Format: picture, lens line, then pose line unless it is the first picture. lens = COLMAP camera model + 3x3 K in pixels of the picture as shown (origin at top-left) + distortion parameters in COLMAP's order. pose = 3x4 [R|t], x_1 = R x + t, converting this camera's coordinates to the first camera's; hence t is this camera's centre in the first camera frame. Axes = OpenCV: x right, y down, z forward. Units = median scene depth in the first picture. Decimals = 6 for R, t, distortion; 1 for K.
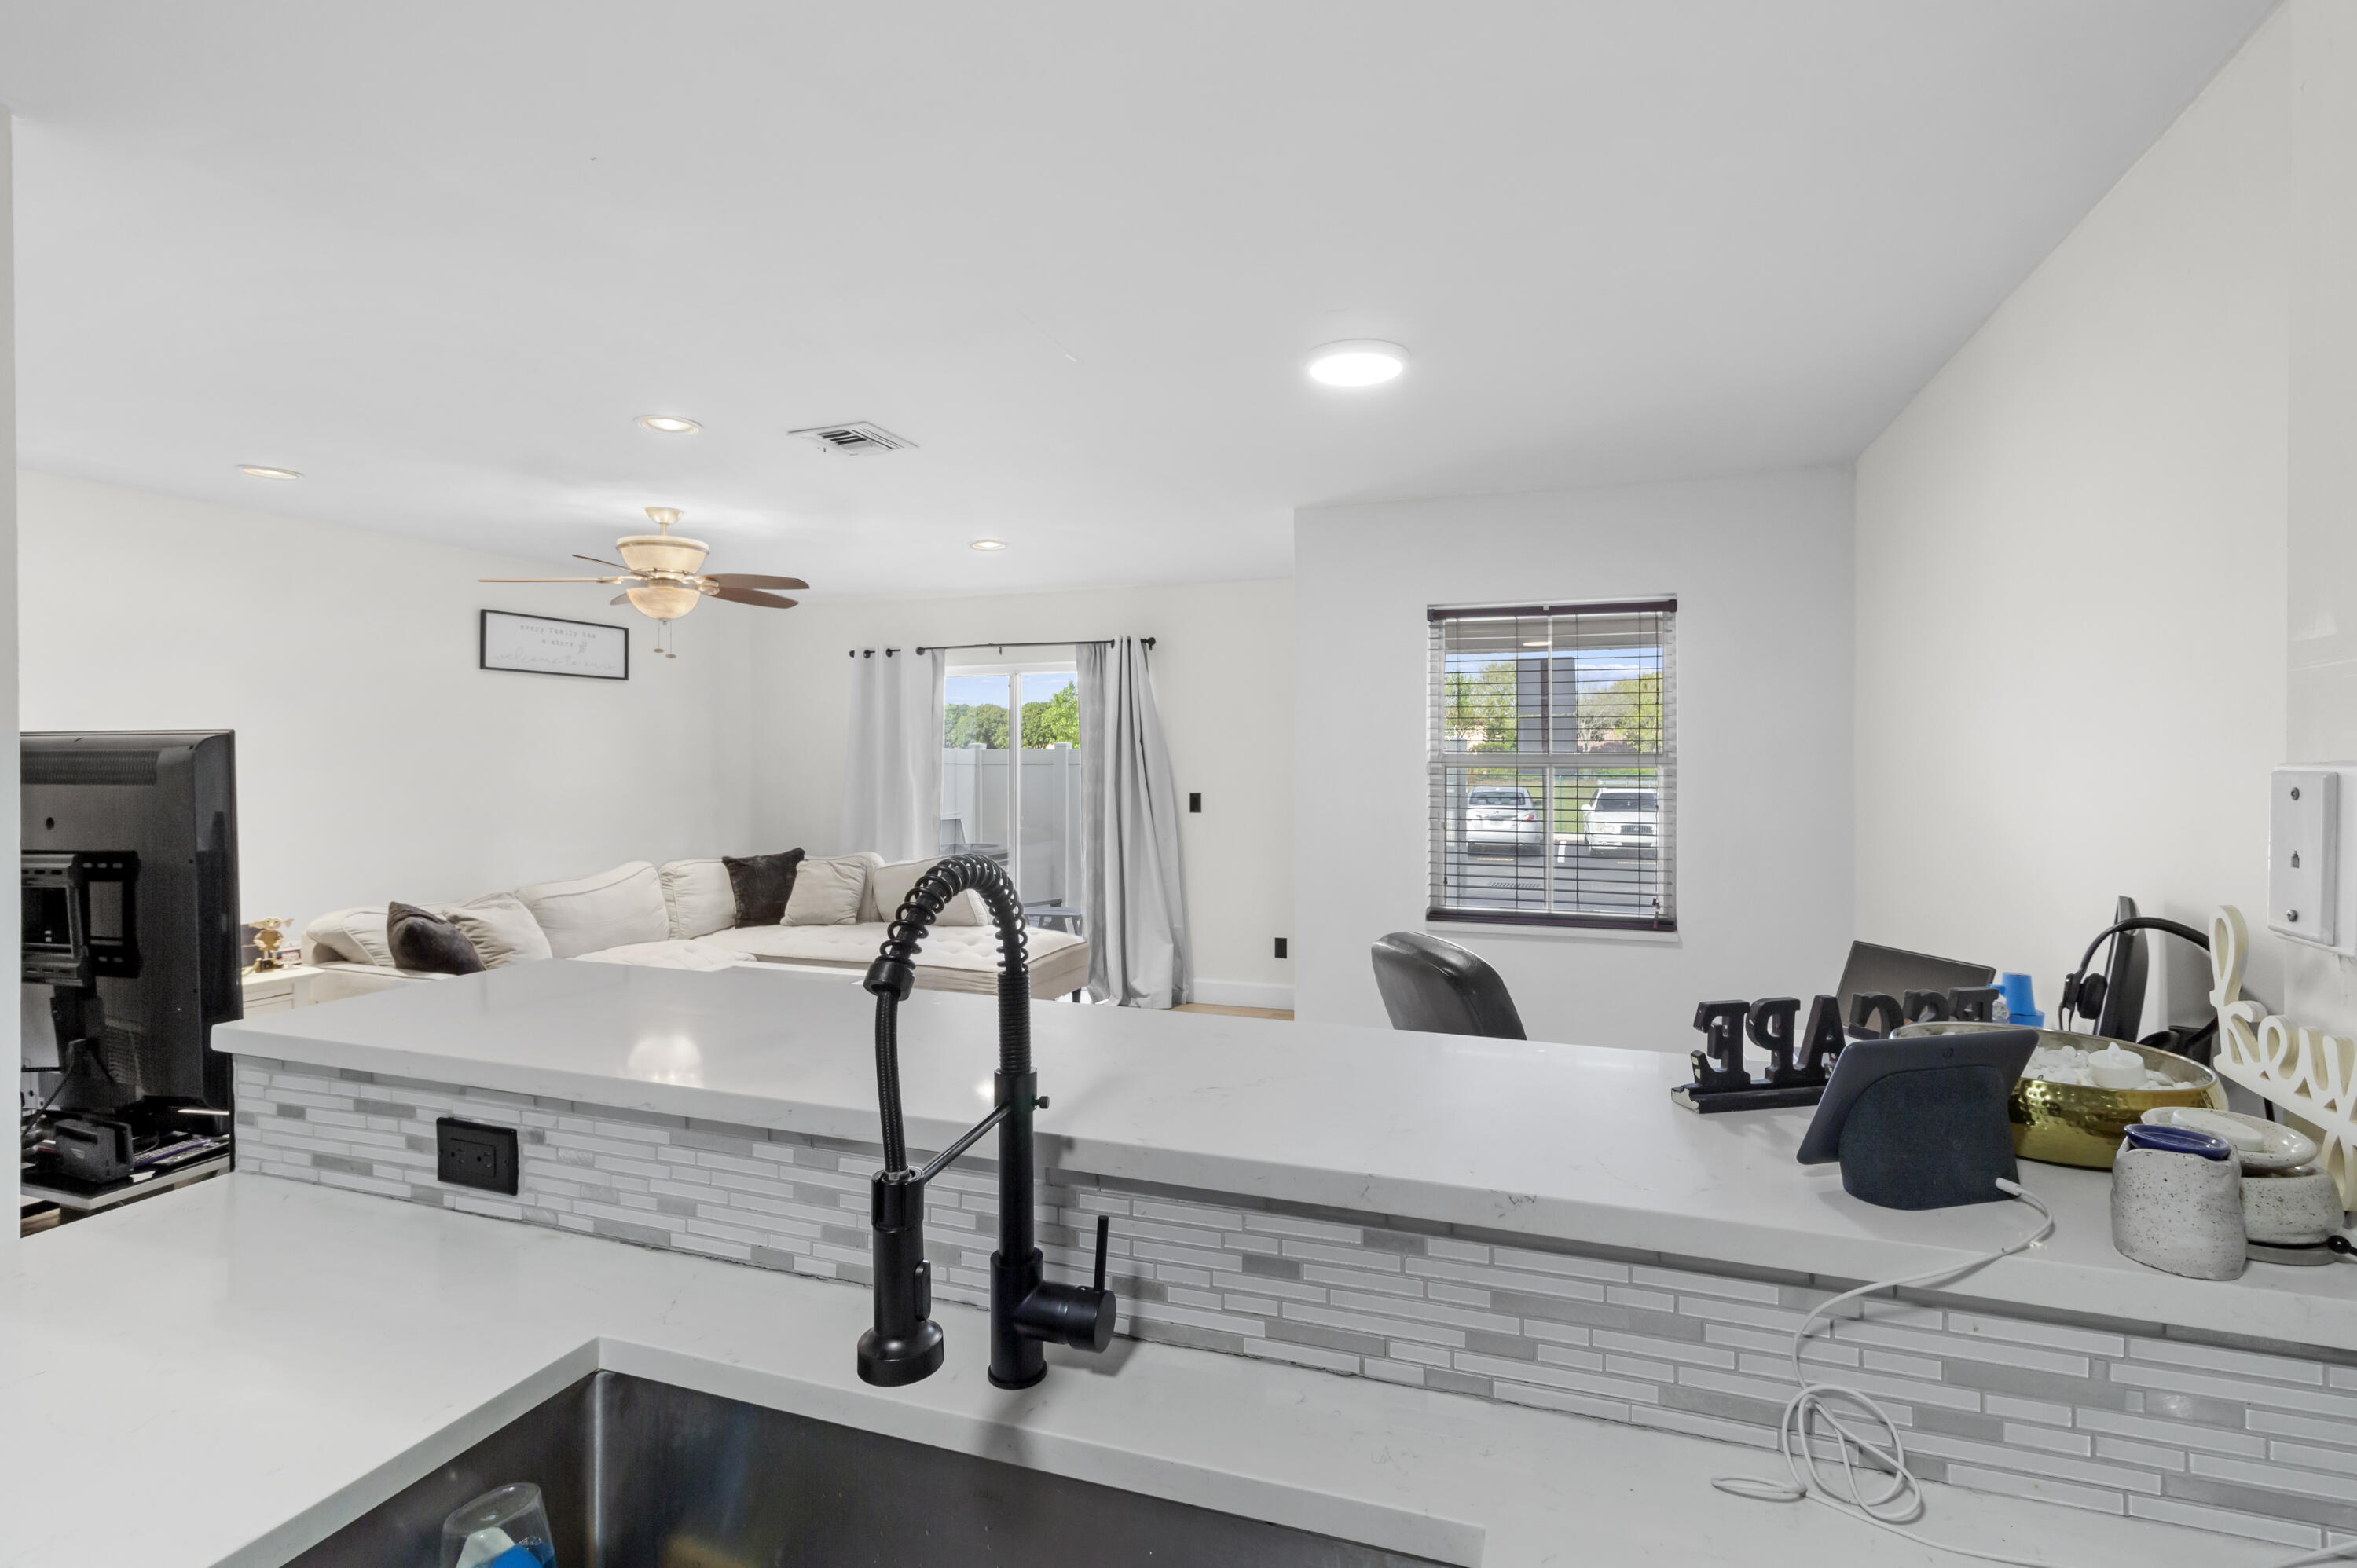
lens RADIAL K [[1114.8, 0, 1182.5], [0, 1114.8, 787.8], [0, 0, 1]] dist [-0.004201, -0.000490]
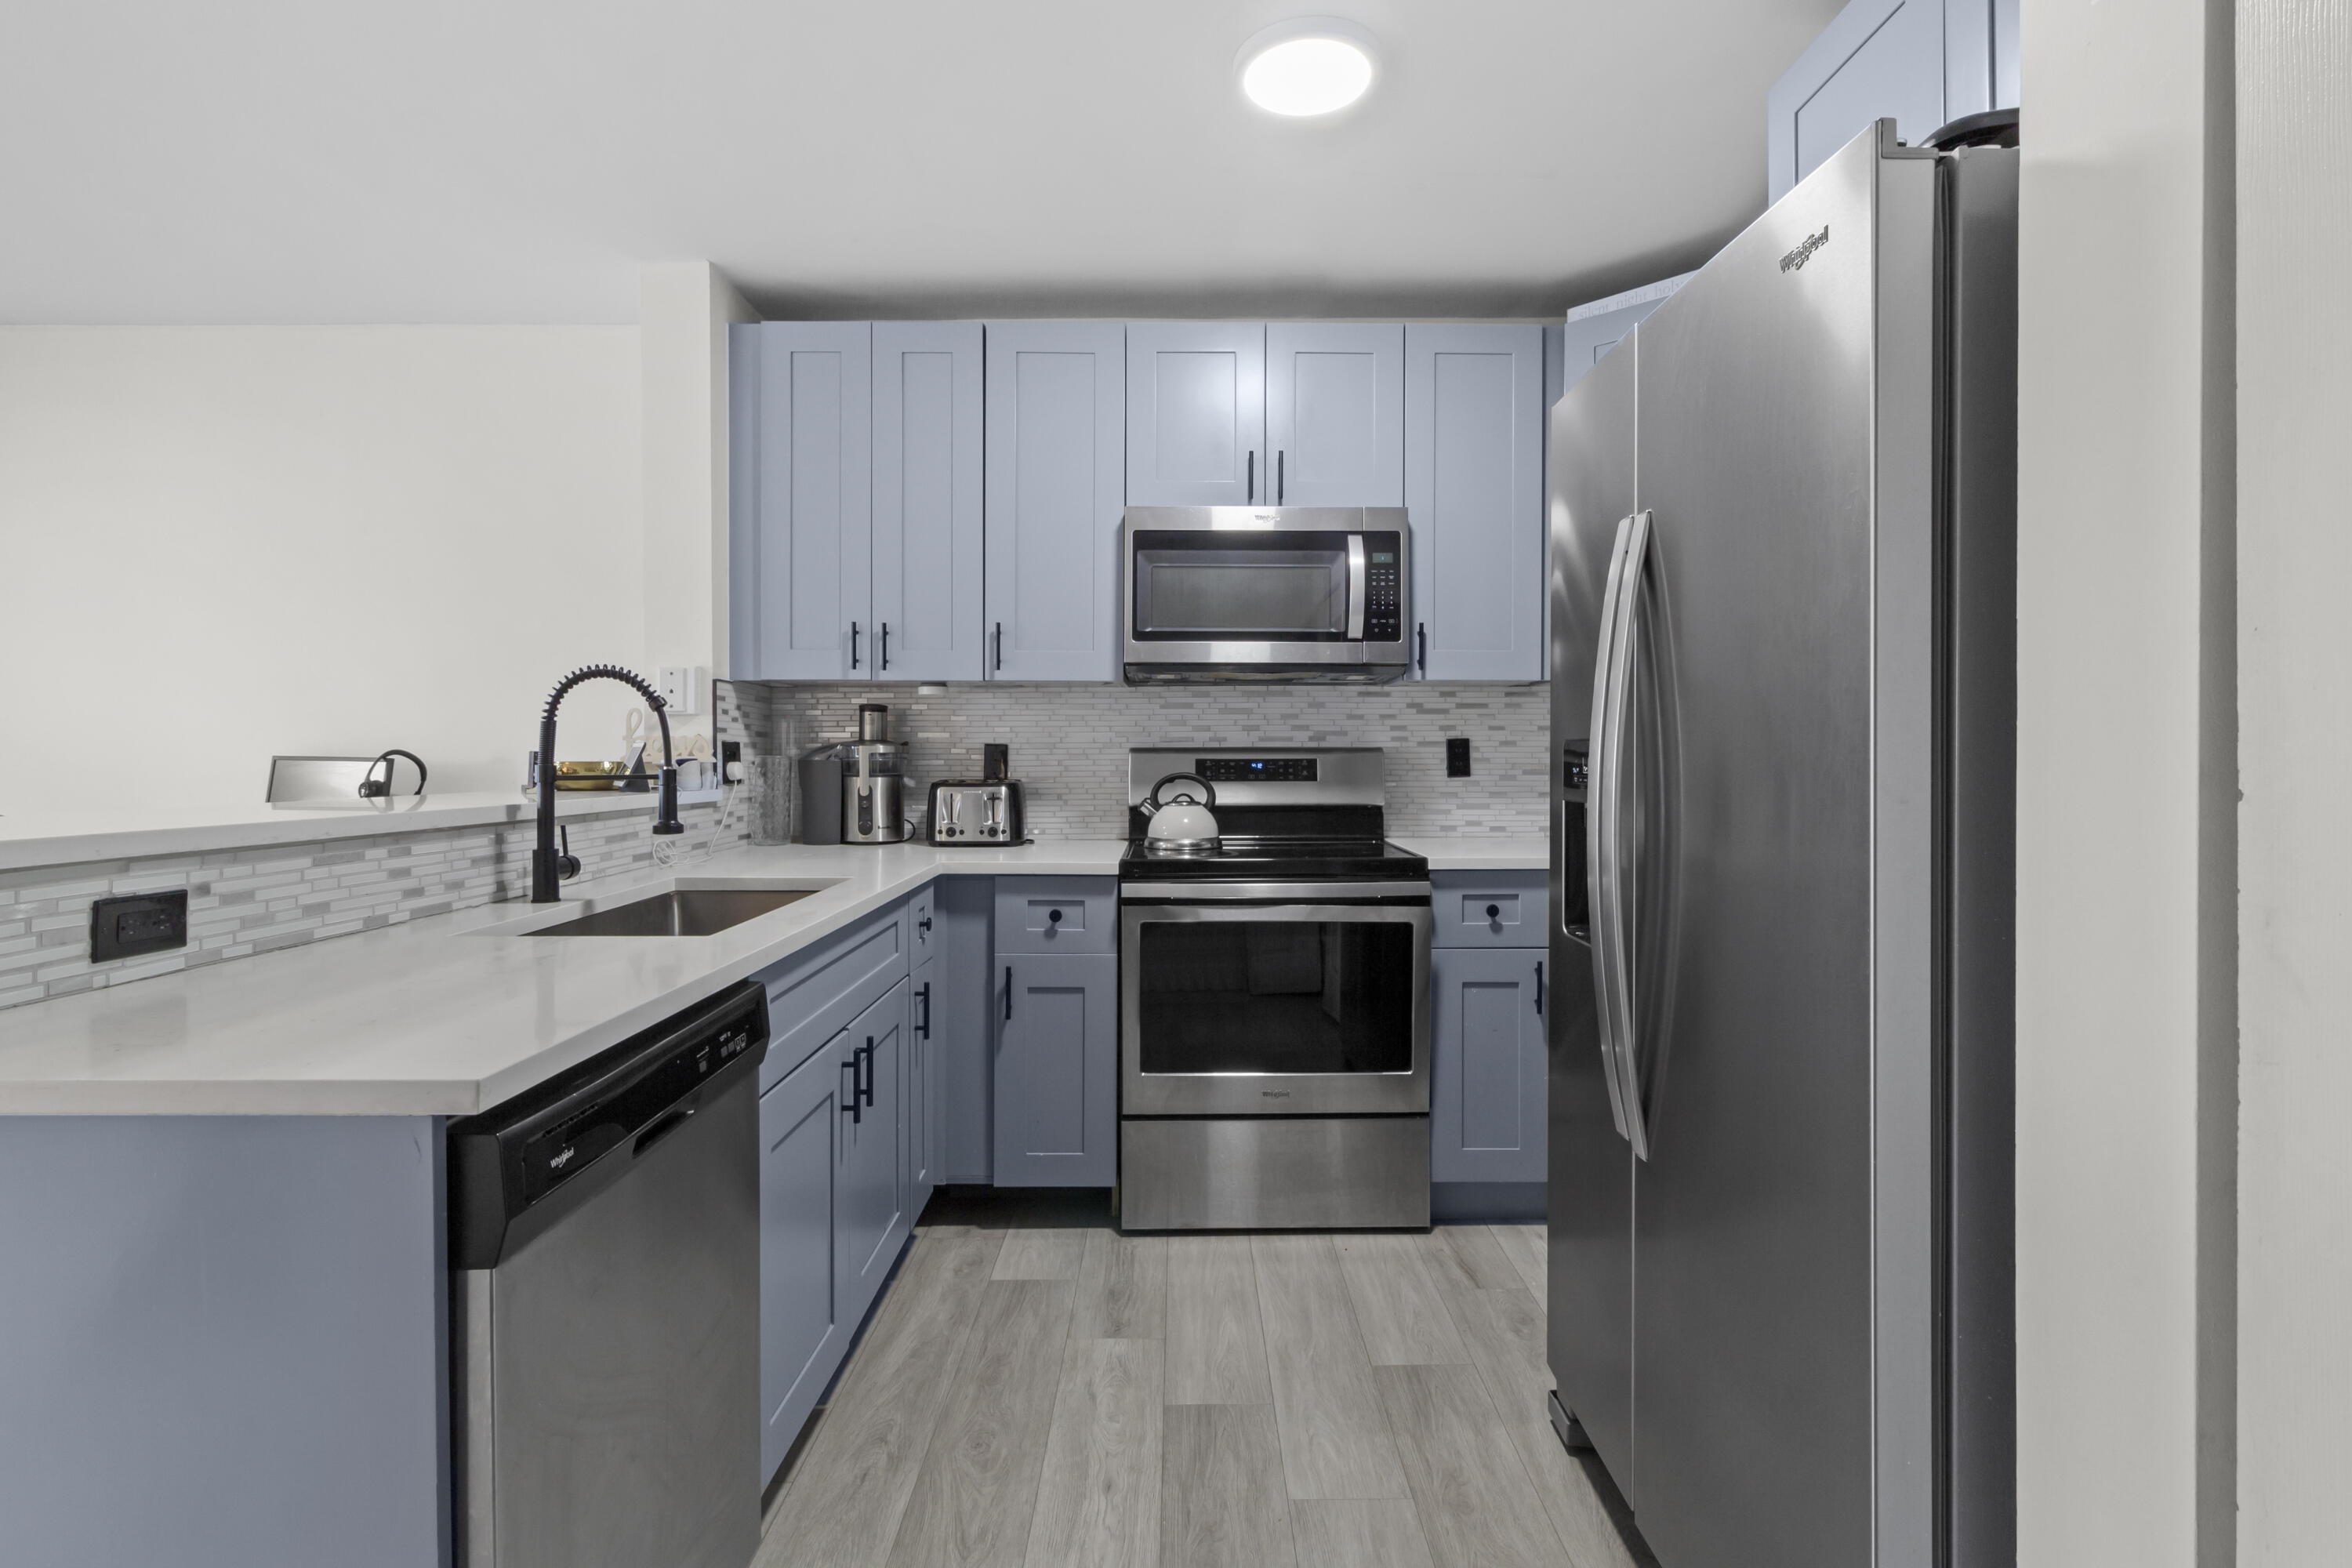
lens RADIAL K [[1112.5, 0, 1179.5], [0, 1112.5, 765.0], [0, 0, 1]] dist [-0.004201, -0.000490]
pose [[-0.338933, -0.009145, 0.940766, -2.140146], [0.017493, 0.999719, 0.016020, 0.186759], [-0.940648, 0.021886, -0.338677, 0.435712]]
